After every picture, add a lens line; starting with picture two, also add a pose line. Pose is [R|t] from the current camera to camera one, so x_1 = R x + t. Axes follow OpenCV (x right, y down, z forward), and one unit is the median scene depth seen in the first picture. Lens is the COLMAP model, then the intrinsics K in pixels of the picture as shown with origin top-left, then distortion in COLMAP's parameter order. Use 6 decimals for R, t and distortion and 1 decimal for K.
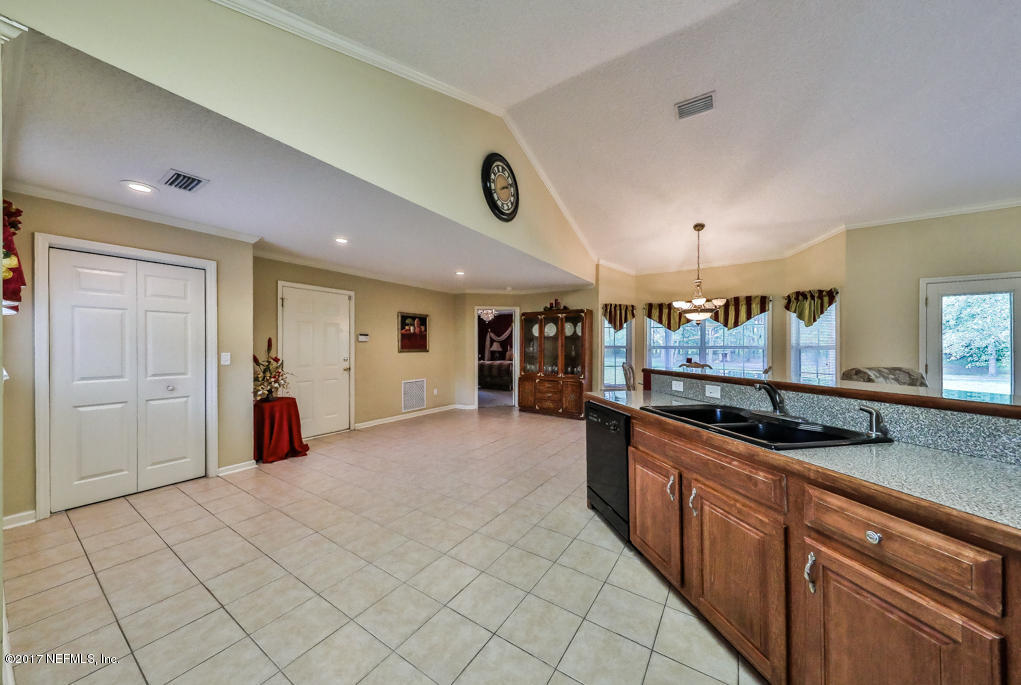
lens RADIAL K [[340.2, 0, 513.2], [0, 340.2, 345.8], [0, 0, 1]] dist [-0.006764, -0.000558]
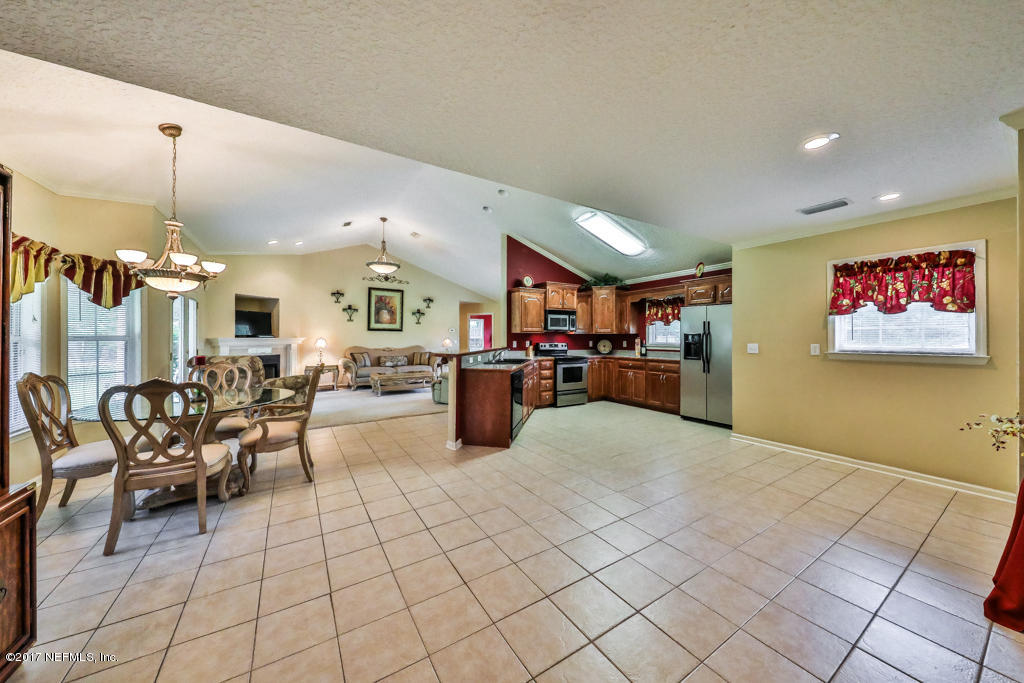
lens RADIAL K [[341.2, 0, 508.1], [0, 341.2, 336.3], [0, 0, 1]] dist [-0.006764, -0.000558]
pose [[-0.908400, 0.003573, 0.418087, -0.265468], [0.000230, 0.999968, -0.008047, 0.002506], [-0.418102, -0.007213, -0.908372, 1.589789]]
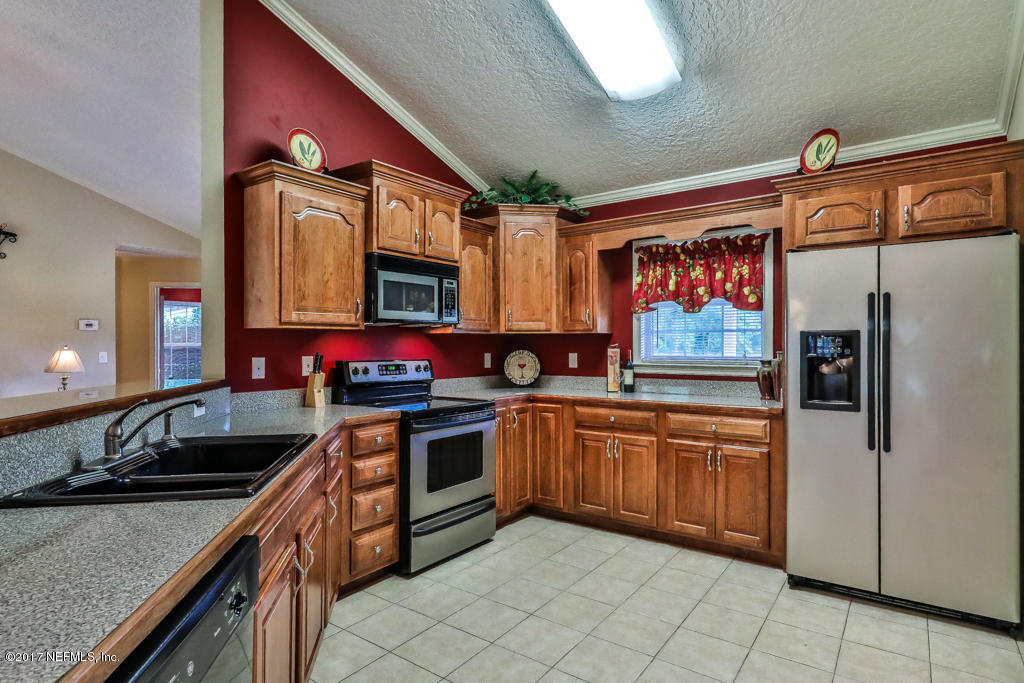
lens RADIAL K [[544.9, 0, 510.5], [0, 544.9, 348.9], [0, 0, 1]] dist [0.004103, 0.001634]
pose [[-0.999051, 0.004792, 0.043291, 0.016727], [0.004932, 0.999983, 0.003145, 0.000368], [-0.043275, 0.003356, -0.999058, 0.809904]]
